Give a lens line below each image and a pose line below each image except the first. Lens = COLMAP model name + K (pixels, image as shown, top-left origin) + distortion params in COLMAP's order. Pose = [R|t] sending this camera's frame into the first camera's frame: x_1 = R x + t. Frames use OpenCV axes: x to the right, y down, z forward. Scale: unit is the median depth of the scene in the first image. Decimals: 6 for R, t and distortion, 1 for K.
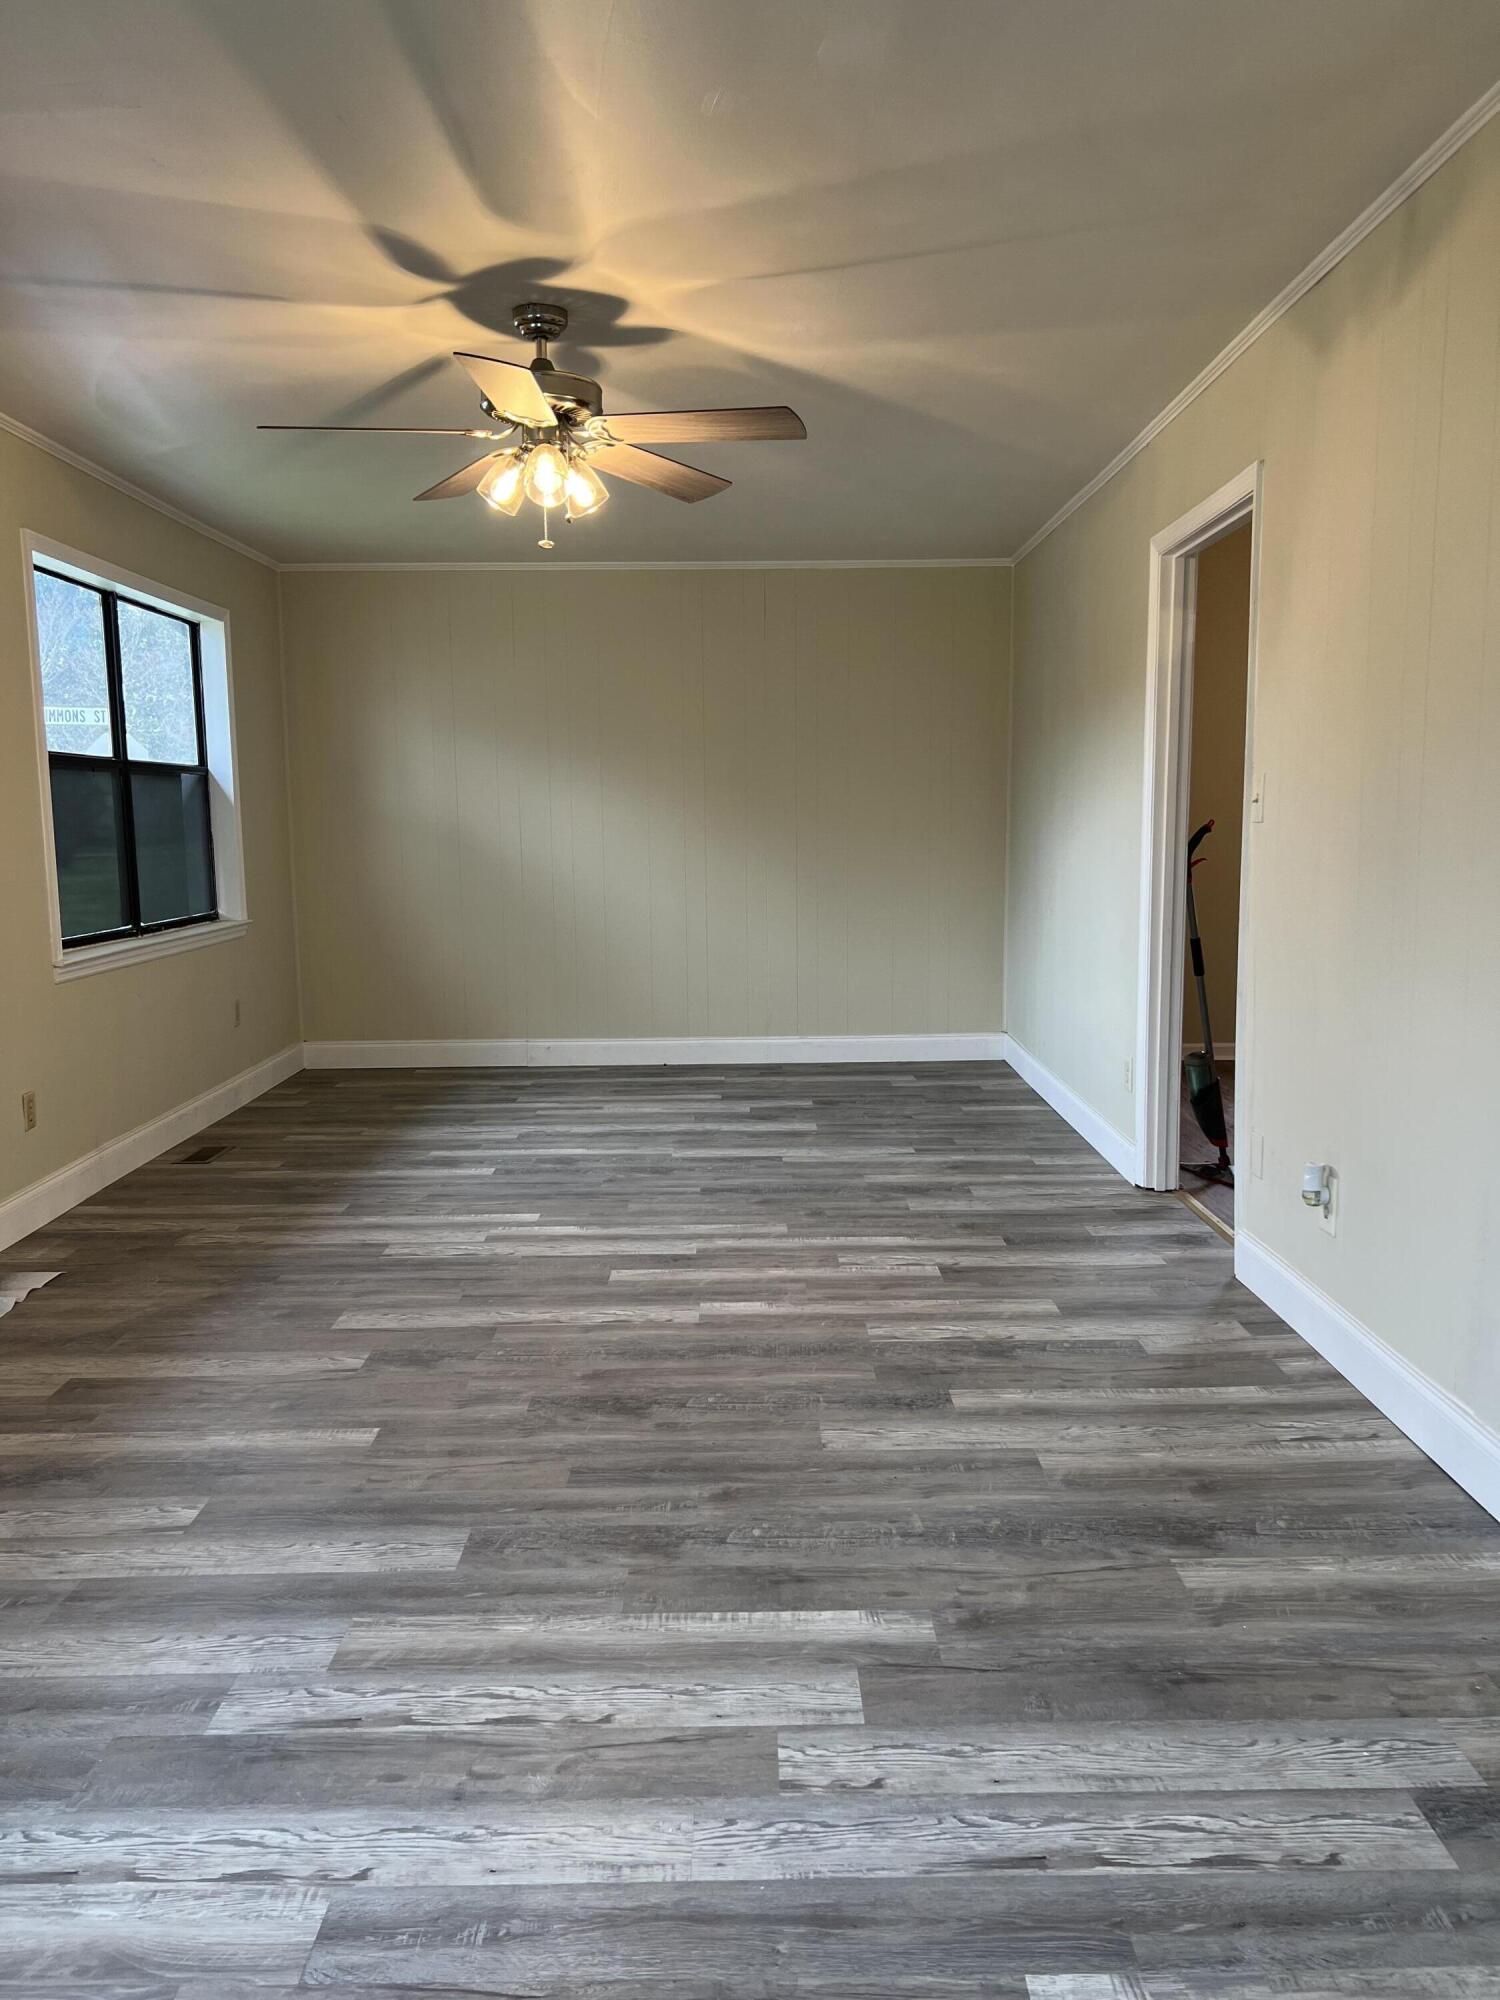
lens RADIAL K [[1499.6, 0, 750.0], [0, 1499.6, 1000.0], [0, 0, 1]] dist [0.063862, -0.076815]
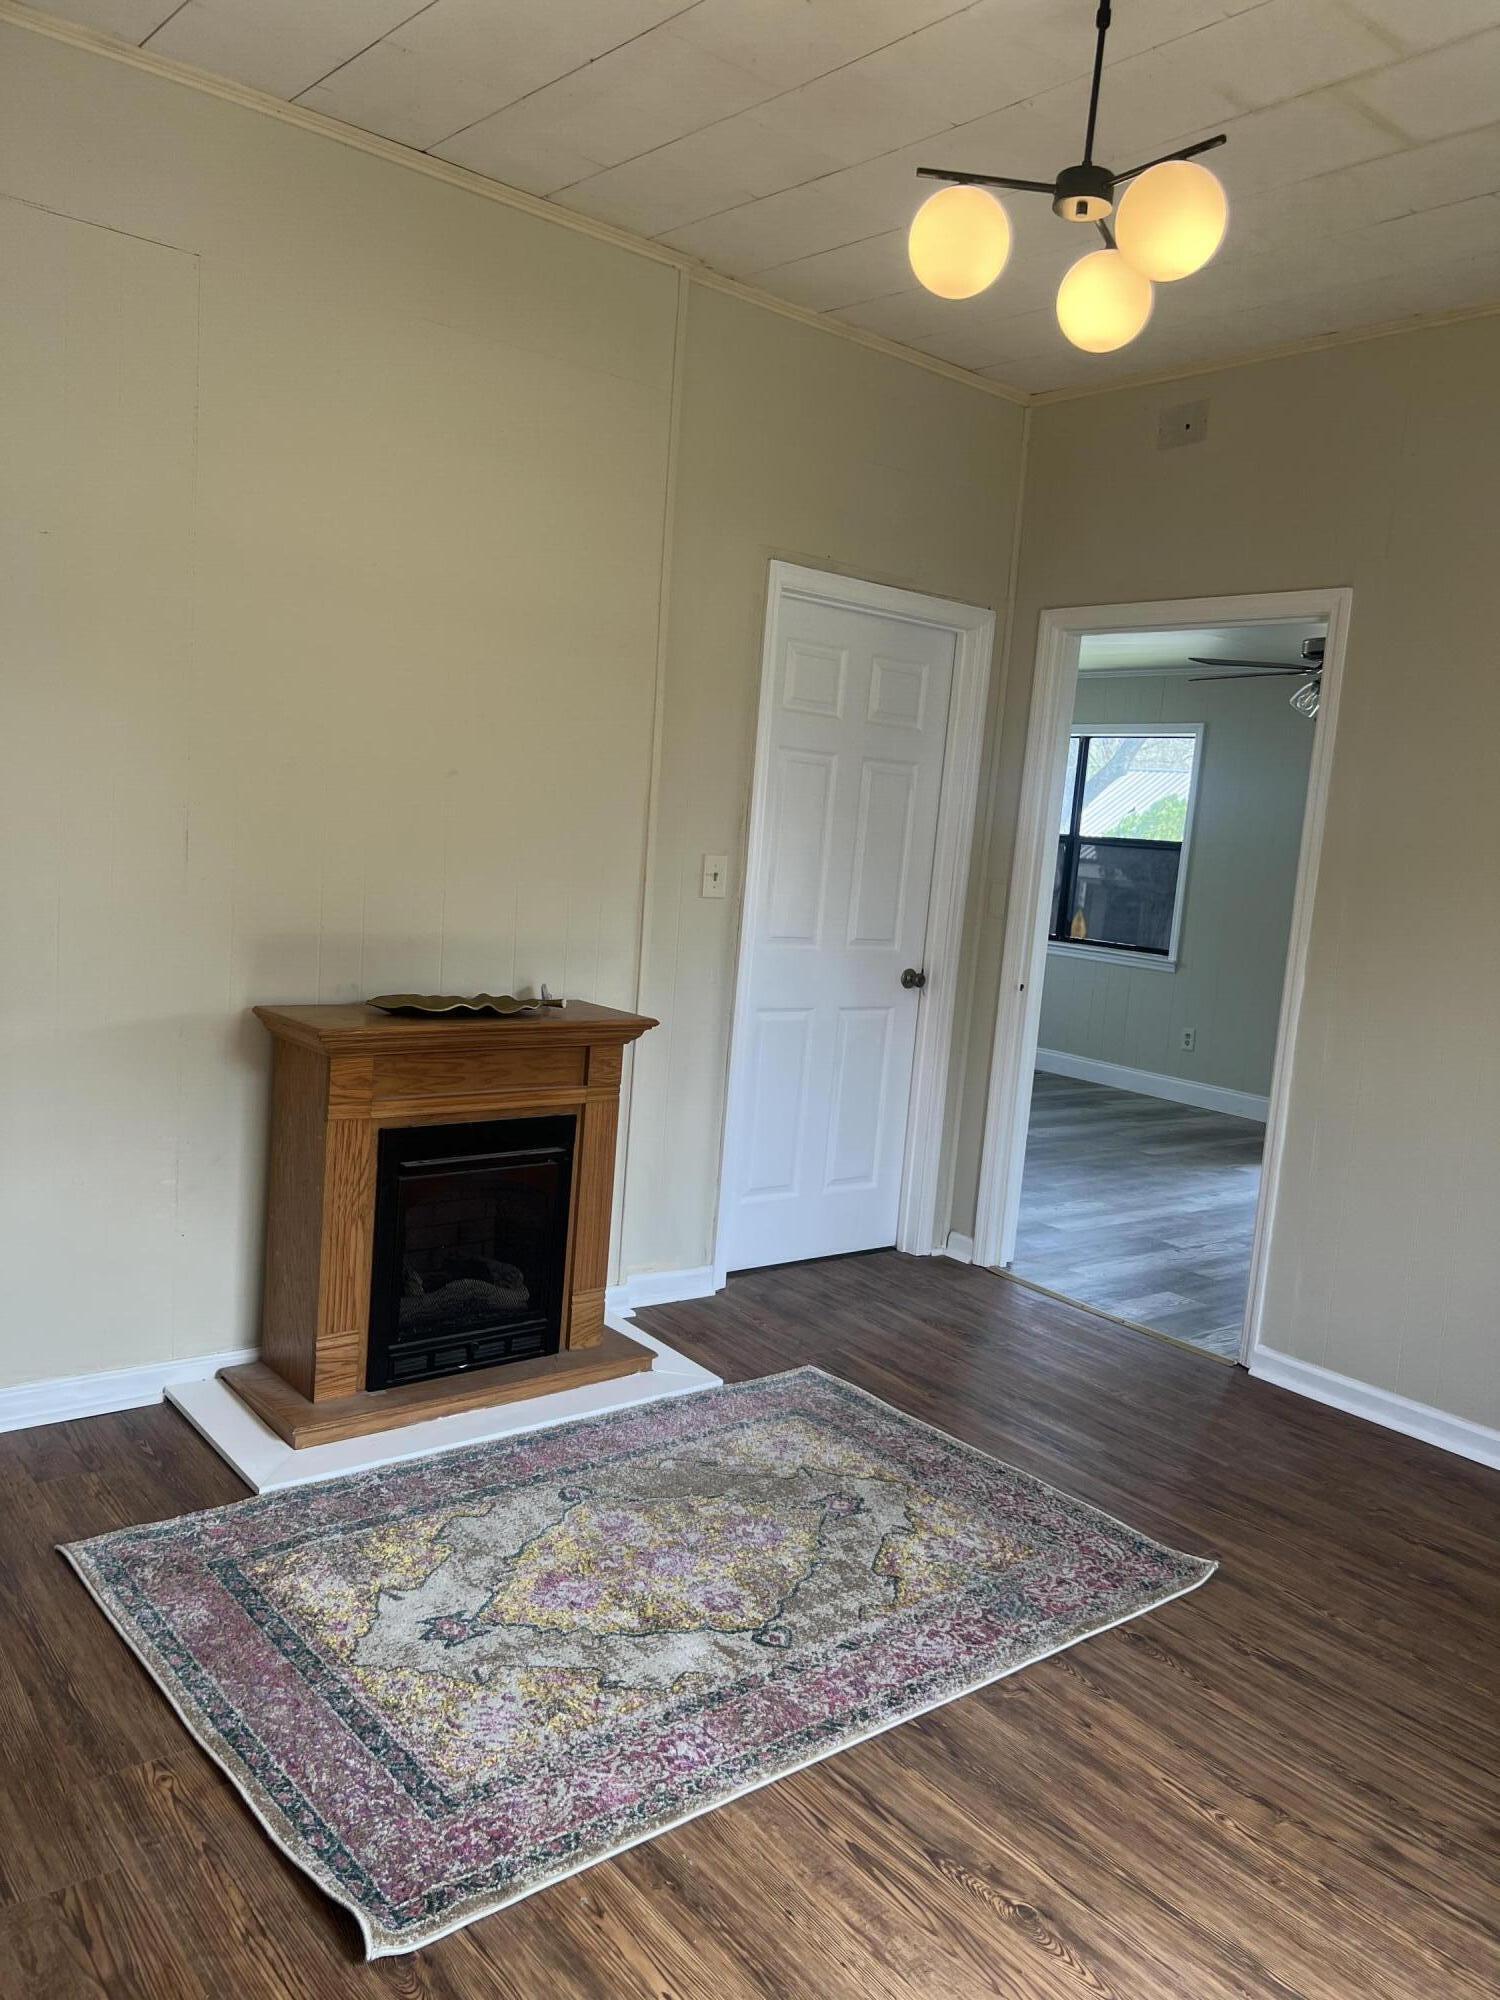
lens RADIAL K [[1499.6, 0, 750.0], [0, 1499.6, 1000.0], [0, 0, 1]] dist [0.063862, -0.076815]
pose [[-0.781798, 0.020985, -0.623179, 1.261524], [-0.146440, 0.965301, 0.216218, -0.262195], [0.606092, 0.260297, -0.751597, 1.758386]]
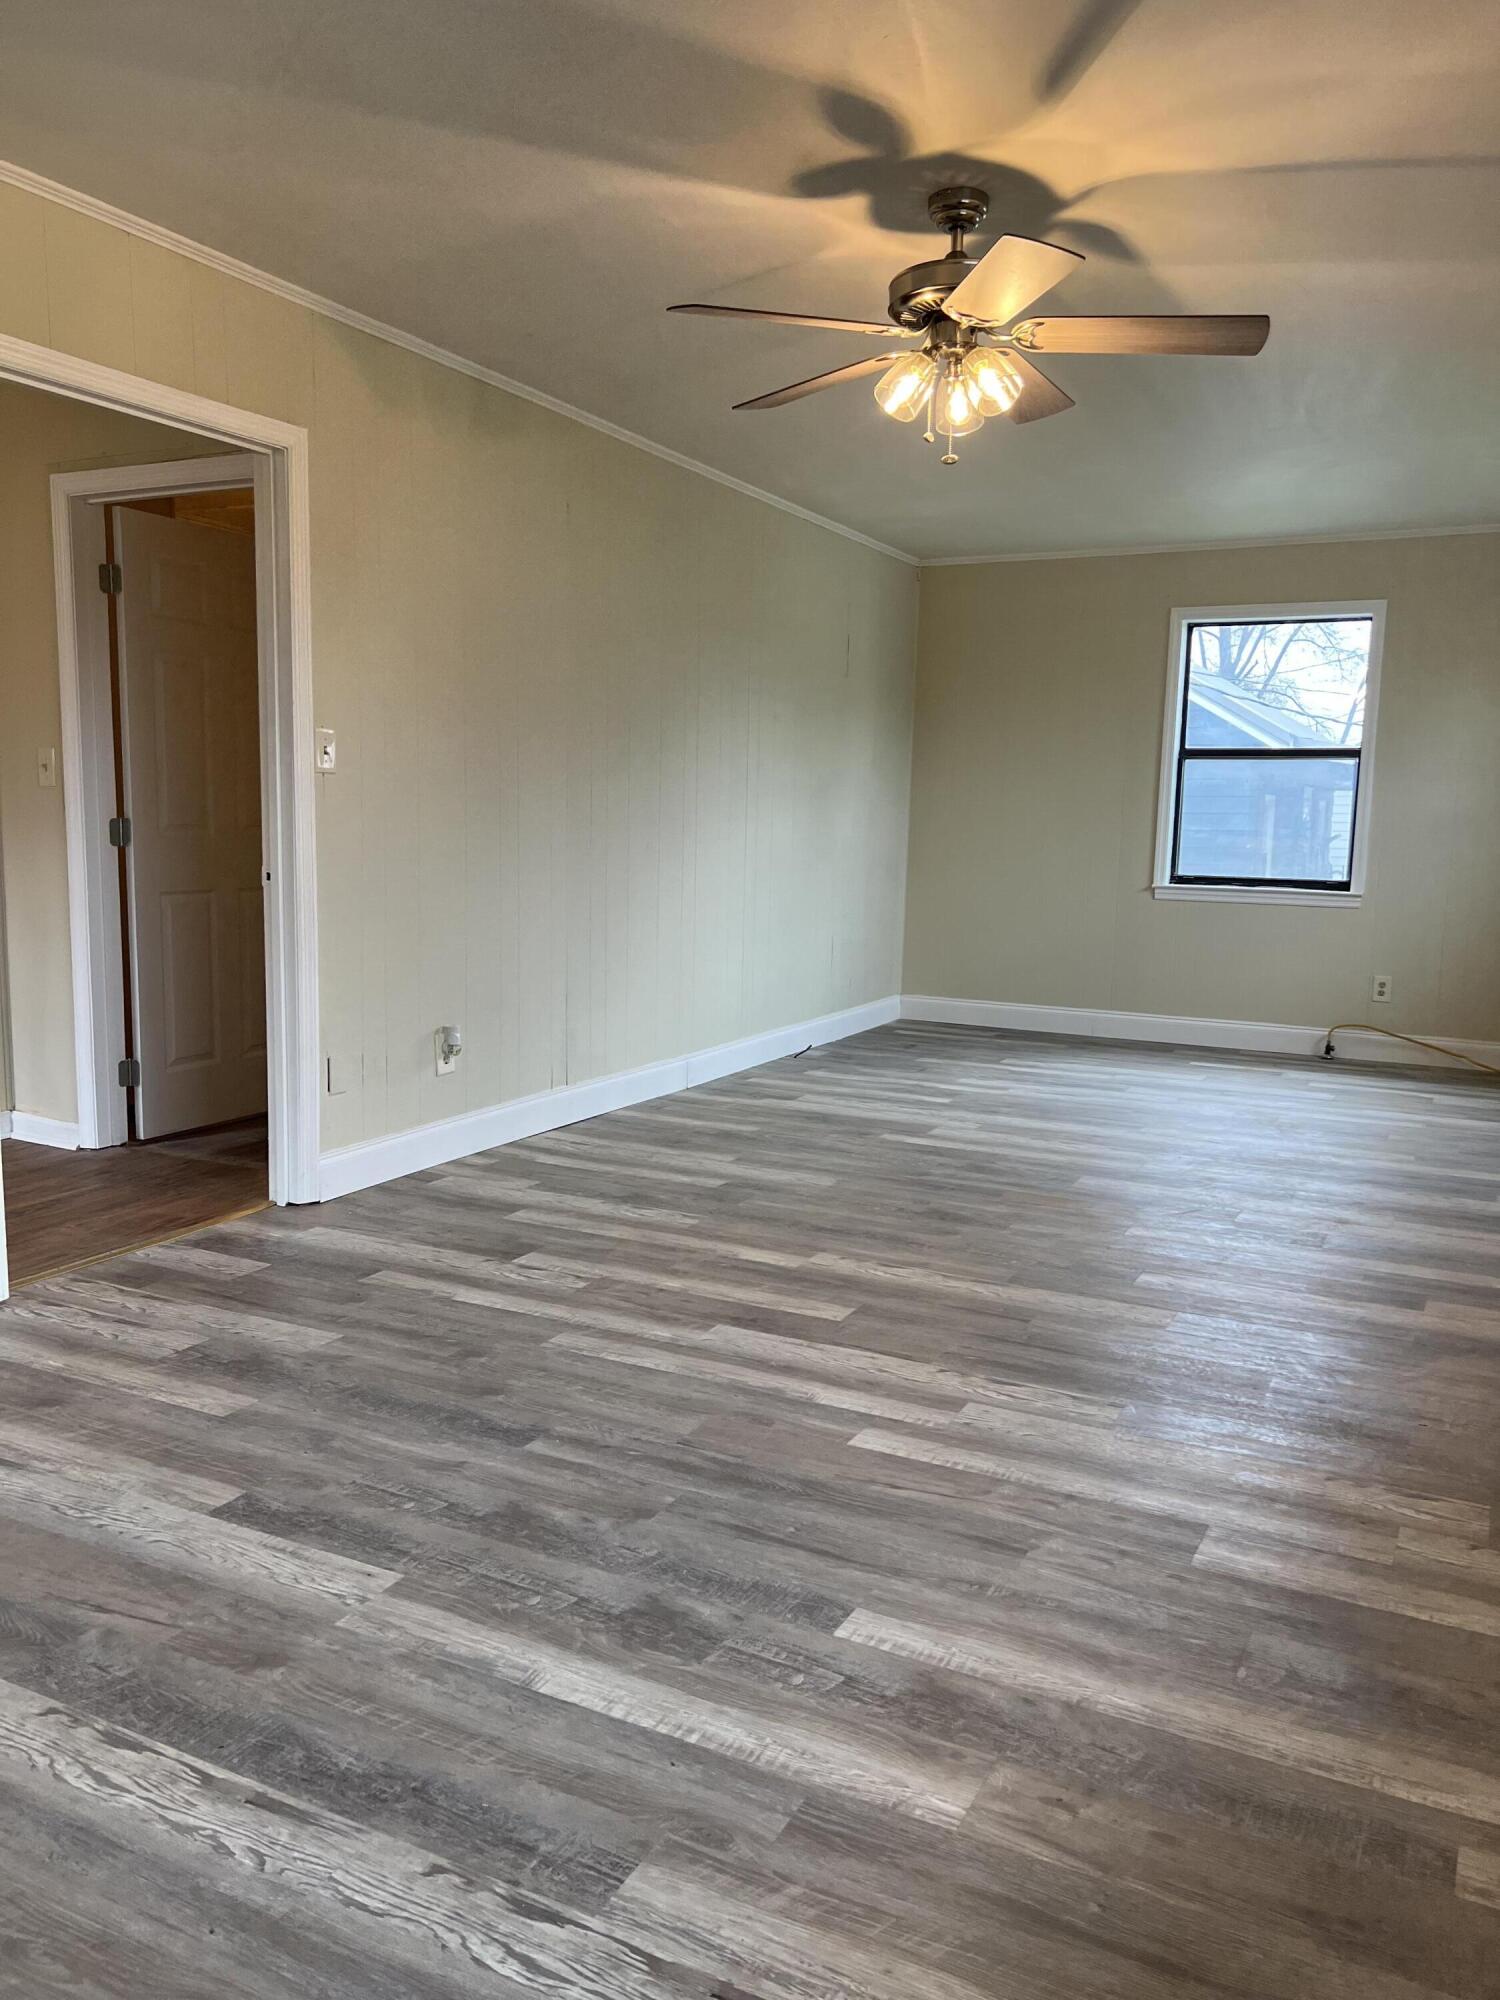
lens RADIAL K [[1499.6, 0, 750.0], [0, 1499.6, 1000.0], [0, 0, 1]] dist [0.063862, -0.076815]
pose [[-0.888232, -0.063149, 0.455034, -0.423848], [0.045912, 0.973346, 0.224701, -0.181249], [-0.457095, 0.220478, -0.861657, 1.750462]]
